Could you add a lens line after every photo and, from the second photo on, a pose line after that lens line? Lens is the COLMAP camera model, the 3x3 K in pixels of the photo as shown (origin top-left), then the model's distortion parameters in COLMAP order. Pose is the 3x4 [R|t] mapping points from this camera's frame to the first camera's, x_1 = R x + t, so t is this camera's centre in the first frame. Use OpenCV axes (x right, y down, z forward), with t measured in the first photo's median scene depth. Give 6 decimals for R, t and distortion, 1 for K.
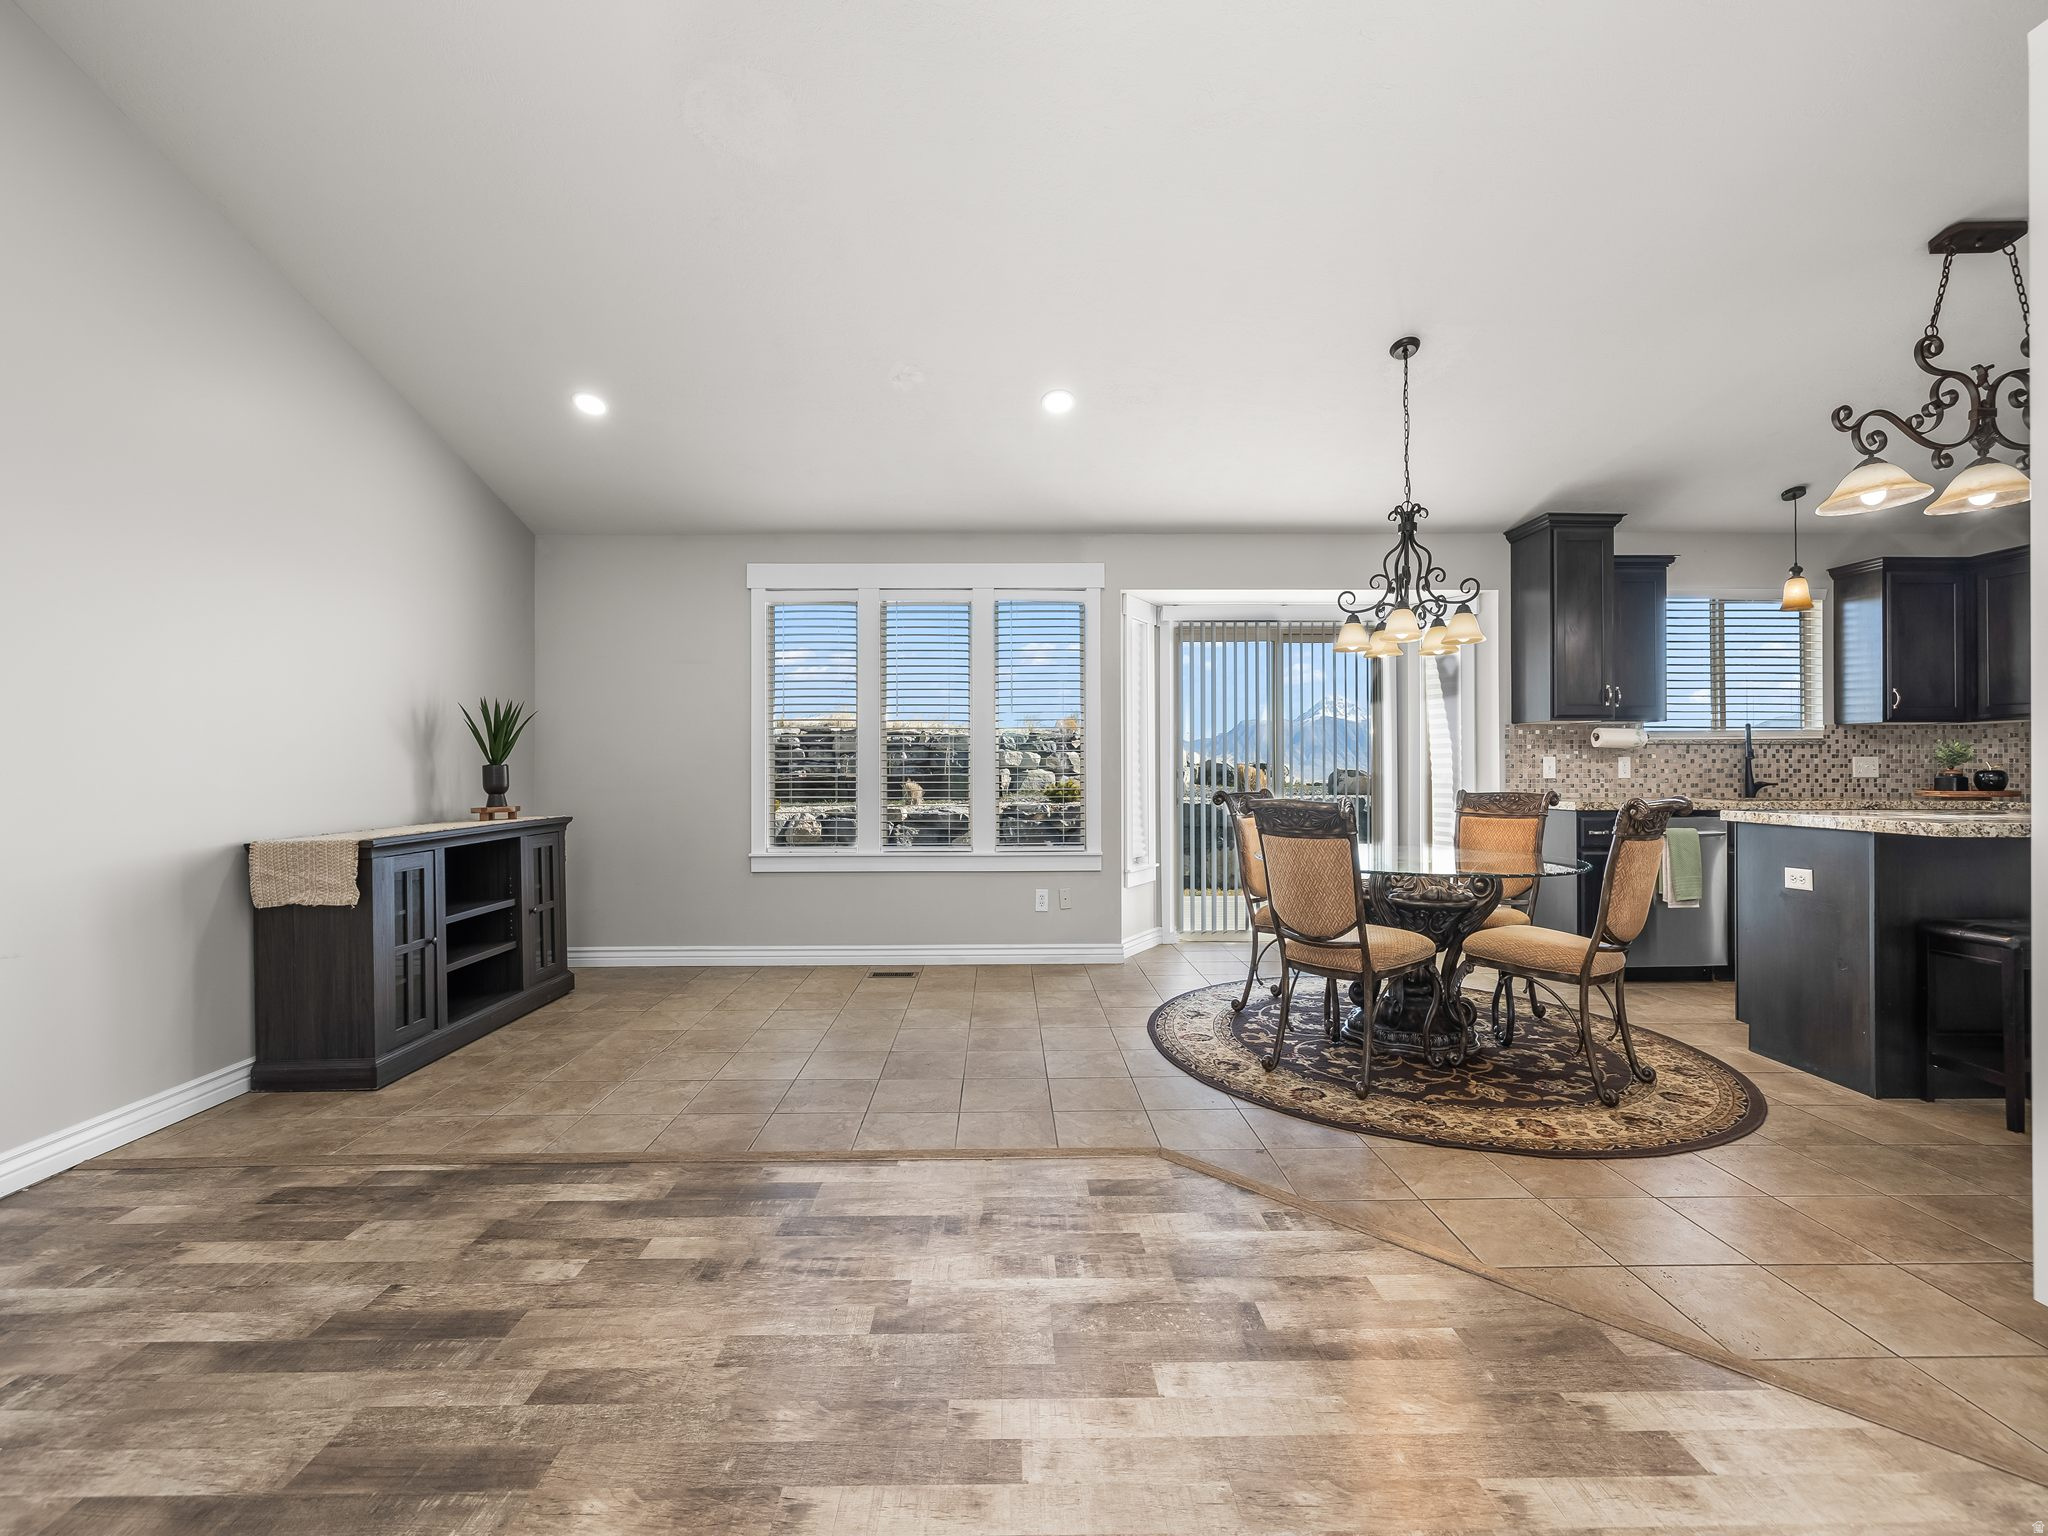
lens RADIAL K [[862.1, 0, 1023.3], [0, 862.1, 771.6], [0, 0, 1]] dist [0.002586, 0.000462]
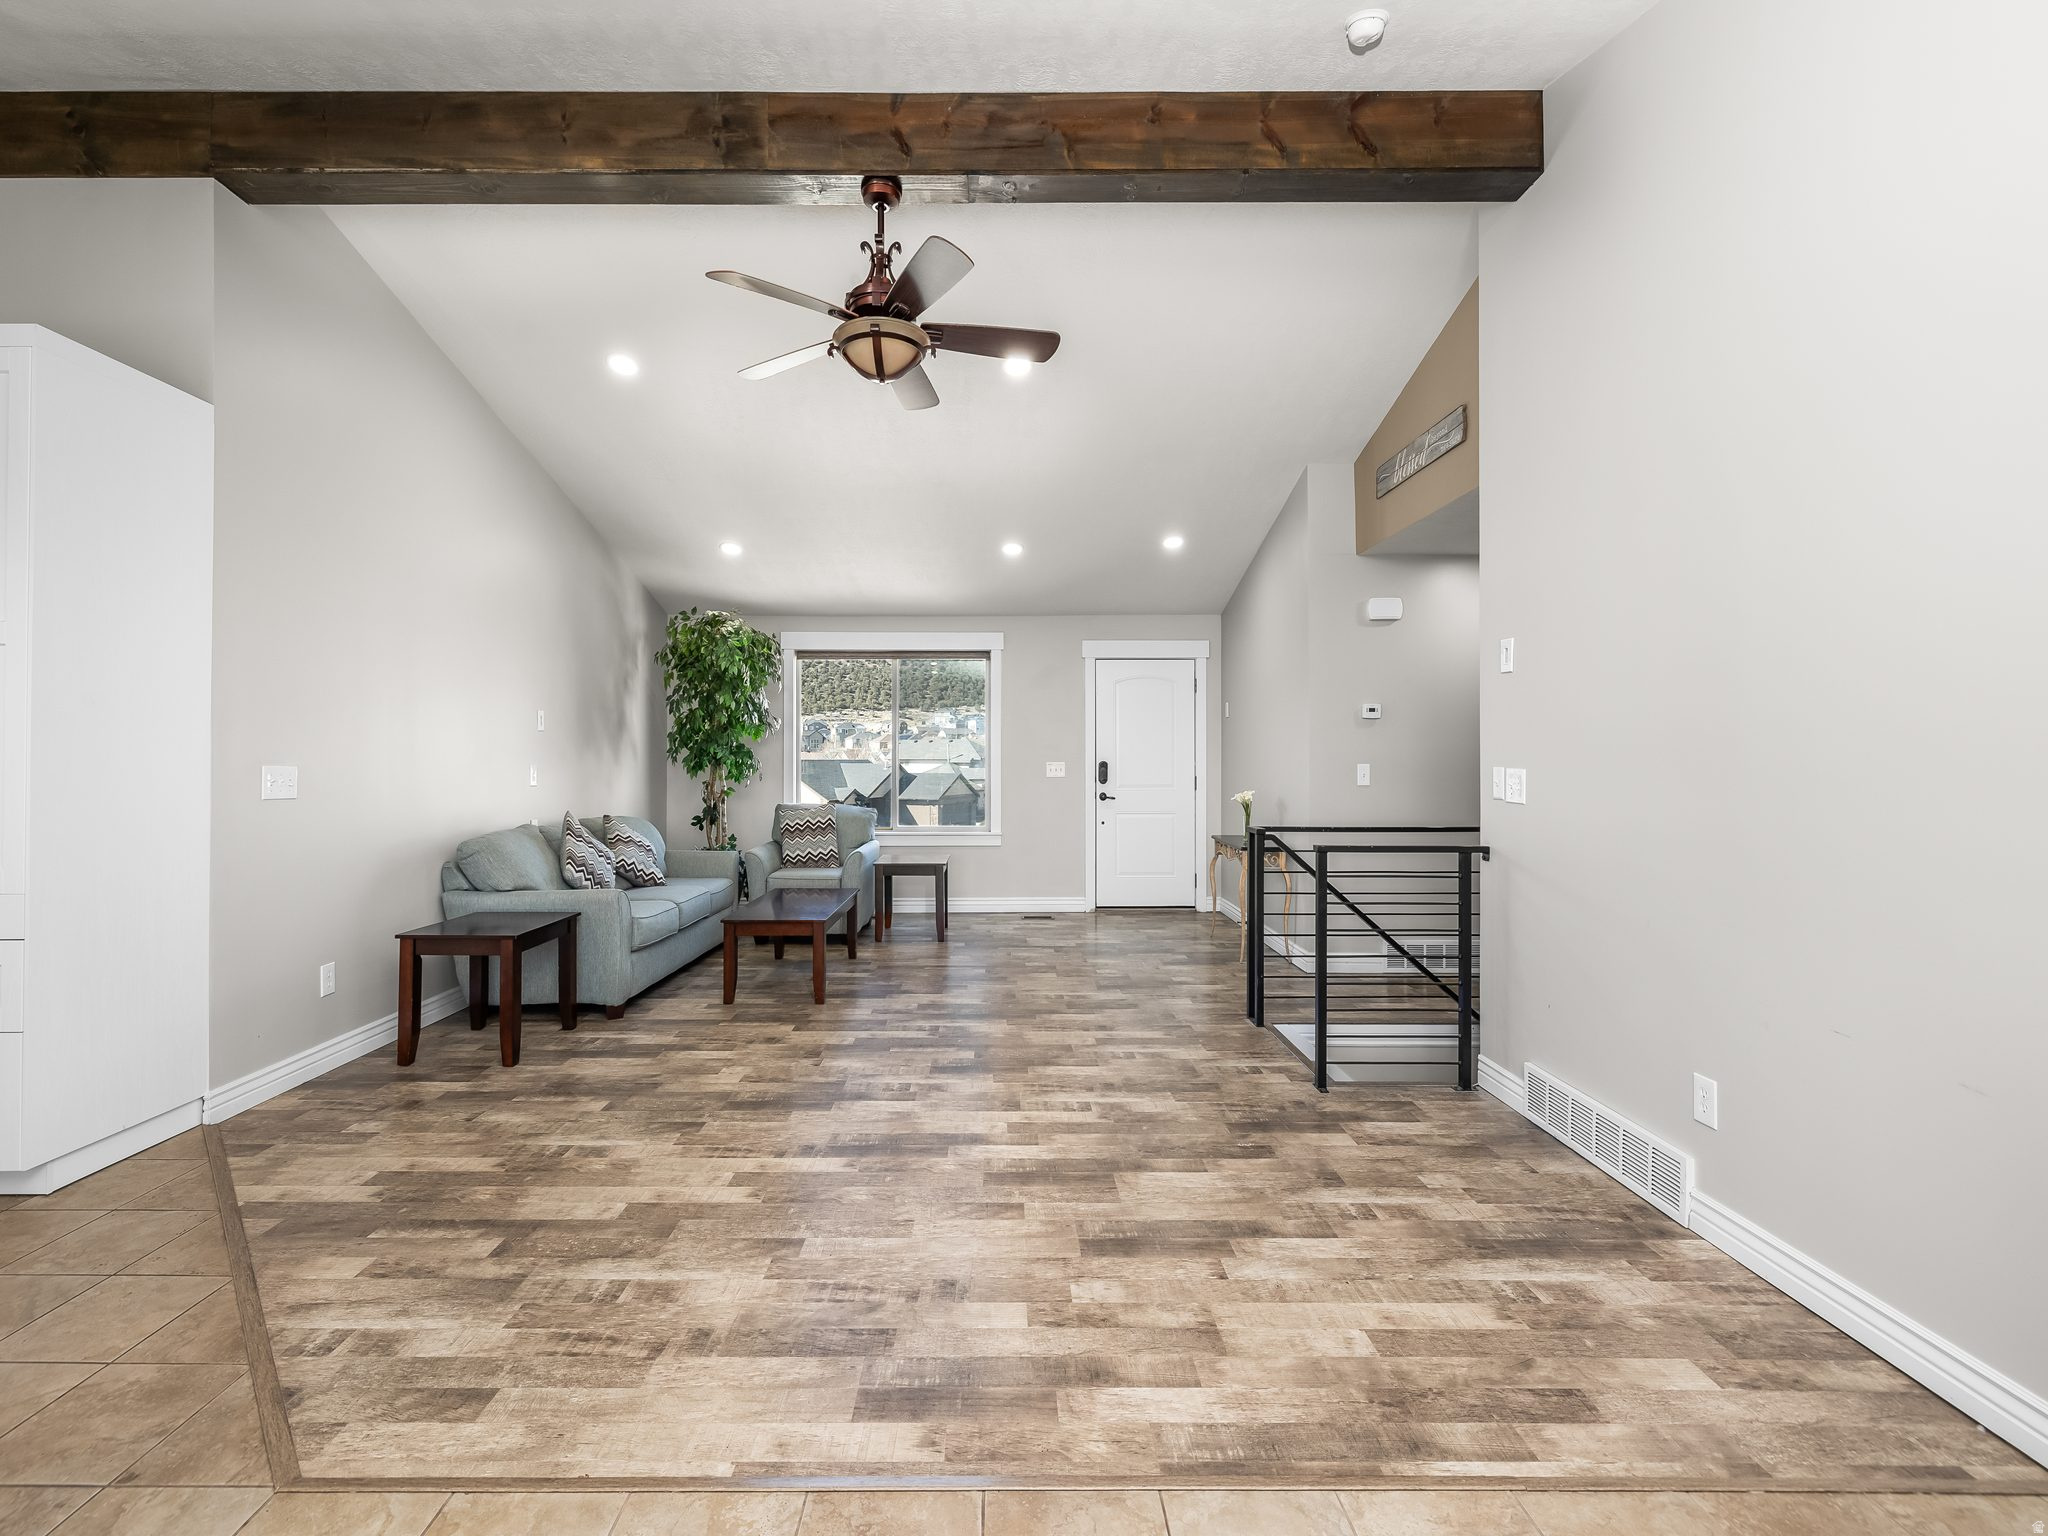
lens RADIAL K [[862.1, 0, 1002.4], [0, 862.1, 758.1], [0, 0, 1]] dist [0.002586, 0.000462]
pose [[-0.999815, 0.003858, 0.018857, -0.451417], [0.003848, 0.999992, -0.000593, -0.075535], [-0.018860, -0.000520, -0.999822, 2.062108]]
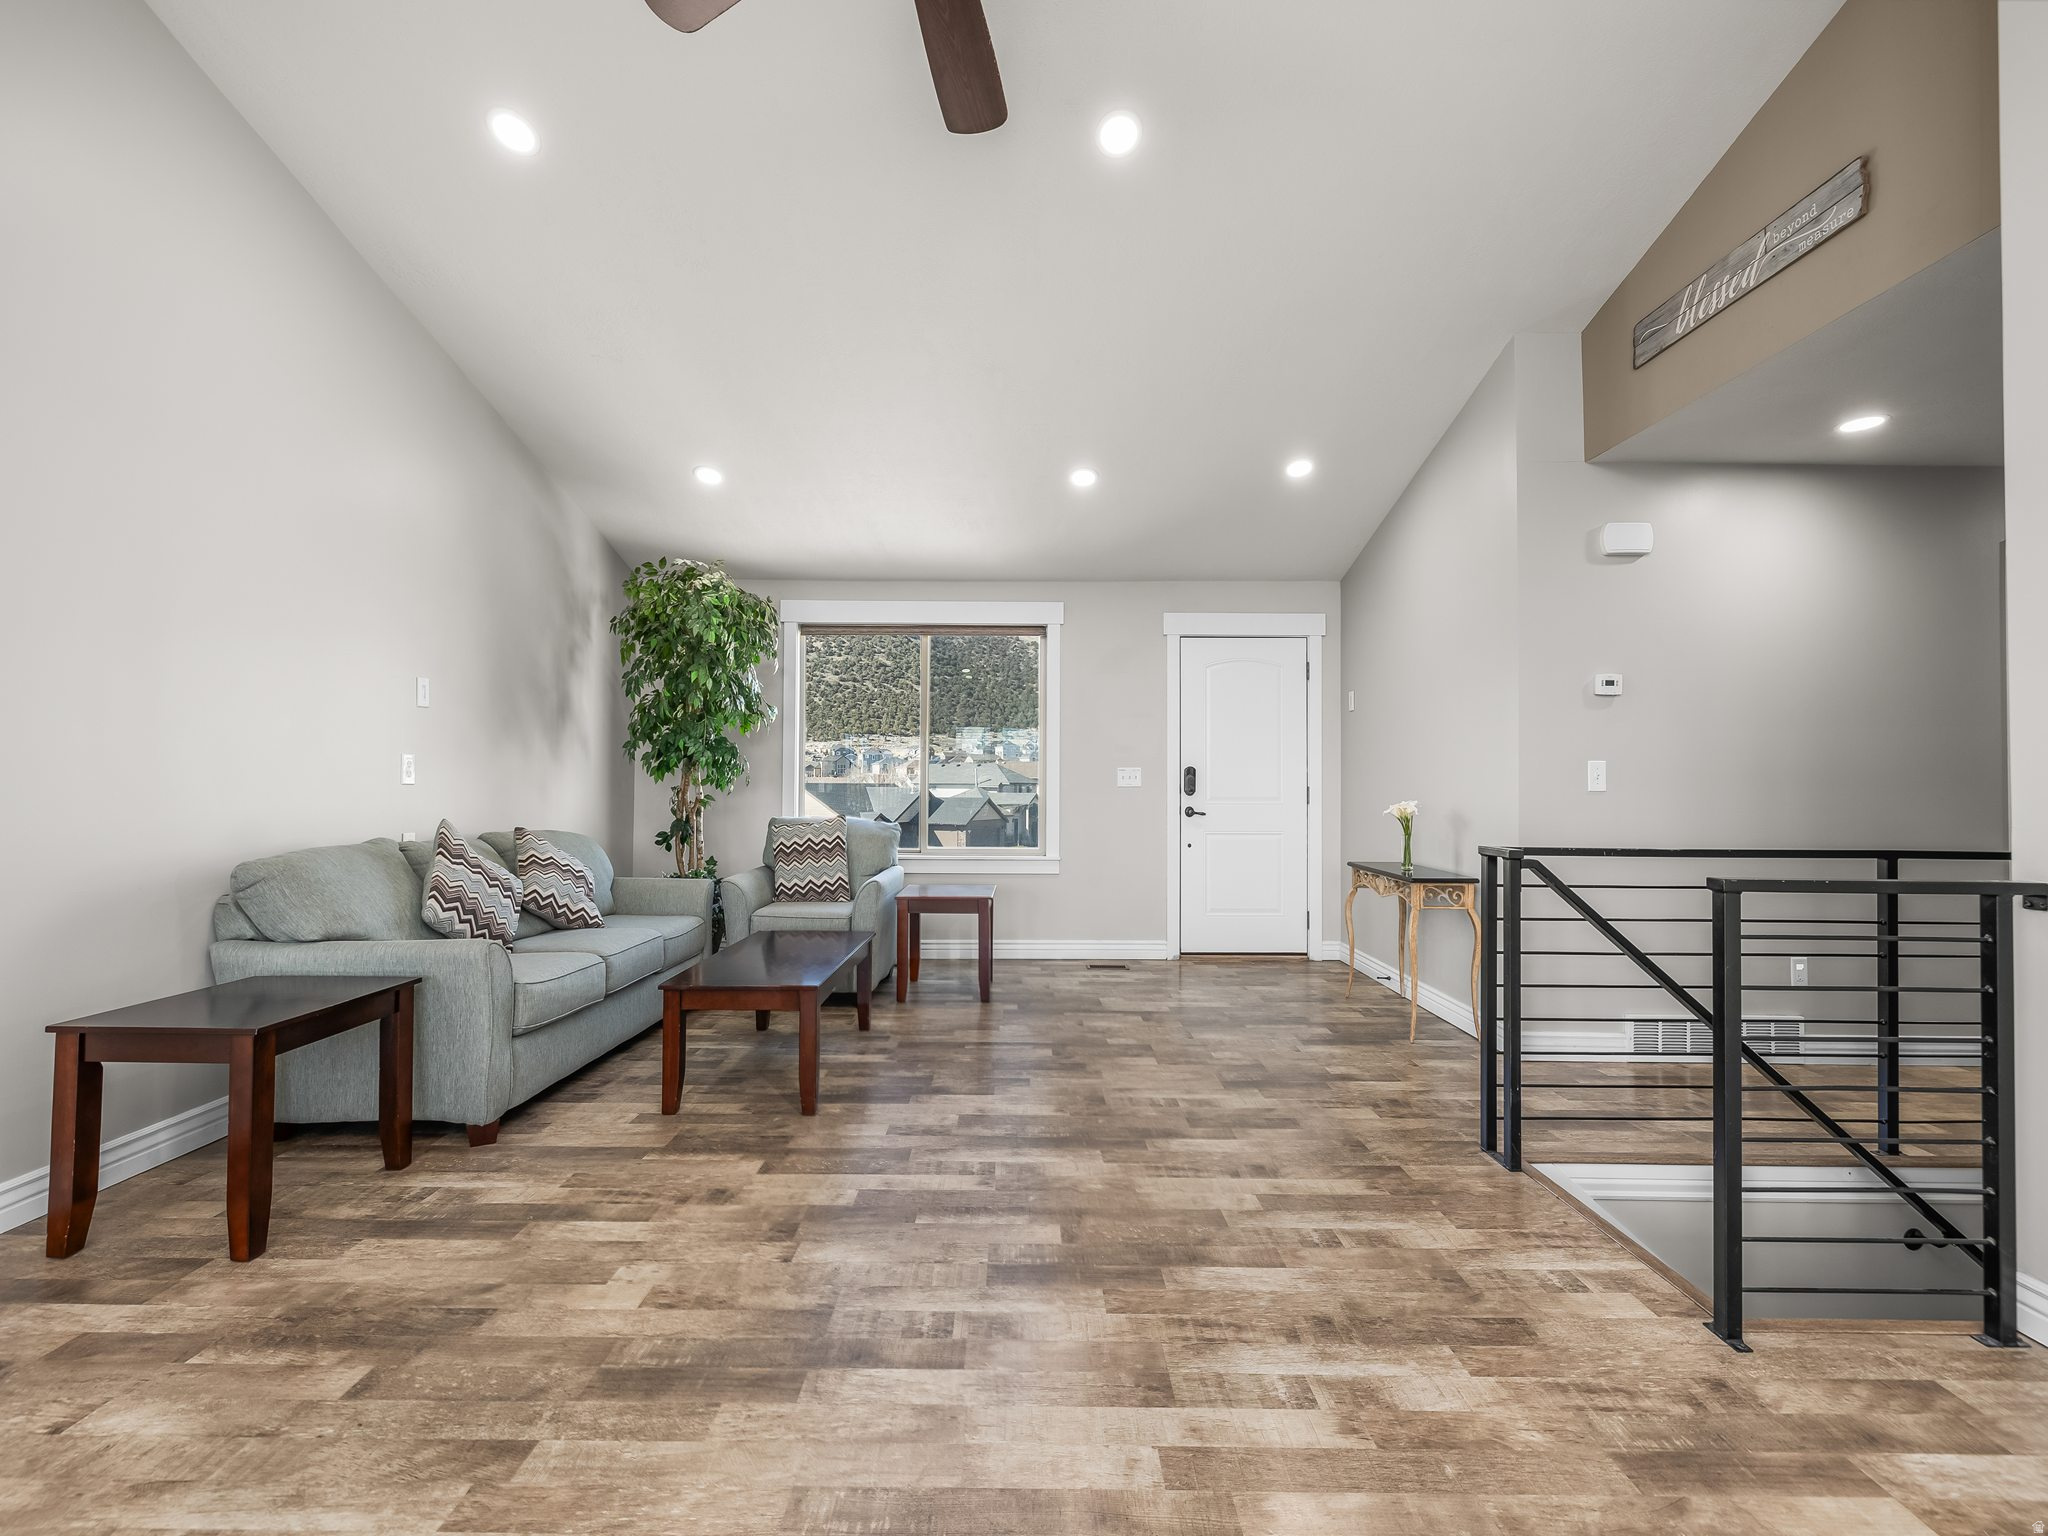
lens RADIAL K [[862.1, 0, 1027.6], [0, 862.1, 775.2], [0, 0, 1]] dist [0.002586, 0.000462]
pose [[-0.999778, -0.001577, 0.020991, -0.334026], [-0.001830, 0.999926, -0.011995, -0.000528], [-0.020971, -0.012031, -0.999708, 1.297050]]
